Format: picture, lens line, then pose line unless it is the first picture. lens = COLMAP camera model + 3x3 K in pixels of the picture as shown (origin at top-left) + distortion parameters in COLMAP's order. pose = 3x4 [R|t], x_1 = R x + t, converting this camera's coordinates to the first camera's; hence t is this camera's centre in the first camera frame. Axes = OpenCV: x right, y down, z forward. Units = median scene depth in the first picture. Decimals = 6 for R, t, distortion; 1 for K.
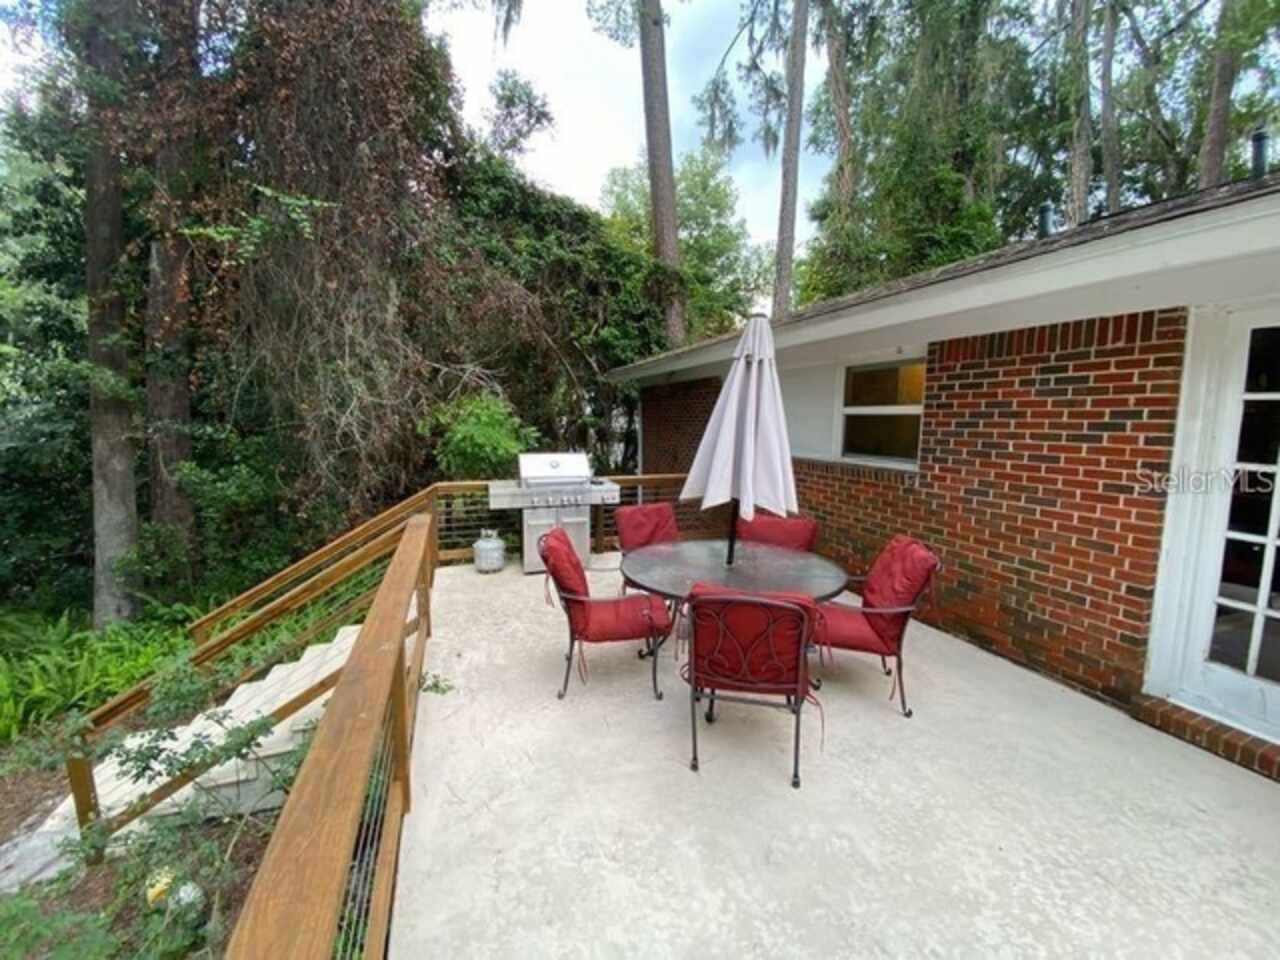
lens RADIAL K [[516.0, 0, 639.7], [0, 516.0, 478.1], [0, 0, 1]] dist [0.041011, -0.031242]
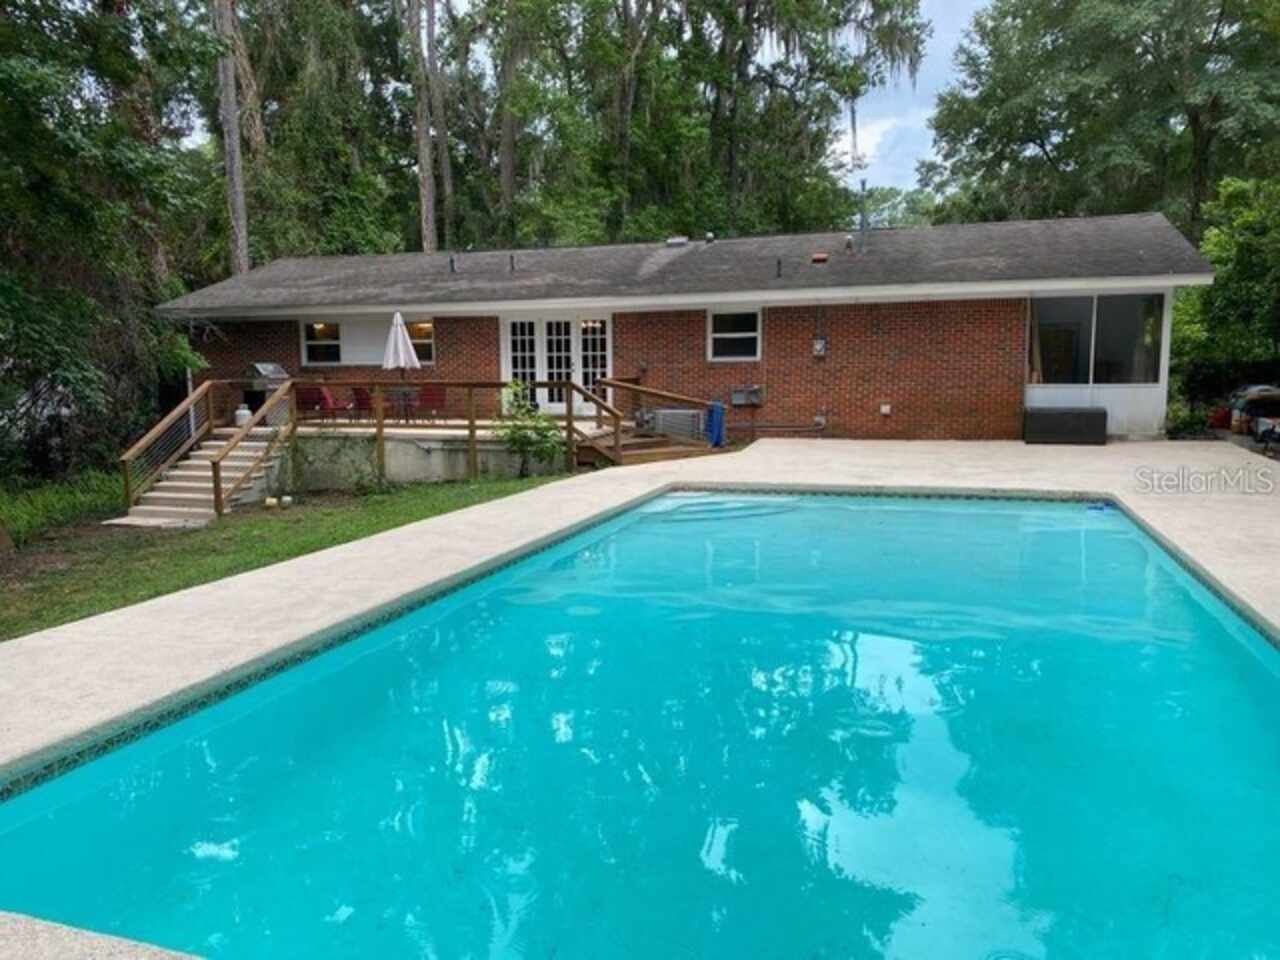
lens RADIAL K [[955.7, 0, 640.0], [0, 955.7, 480.0], [0, 0, 1]] dist [0.062831, -0.105105]
pose [[0.601775, -0.104184, 0.791841, -0.781934], [0.107737, 0.992982, 0.048772, 0.126208], [-0.791366, 0.055961, 0.608776, -0.784476]]
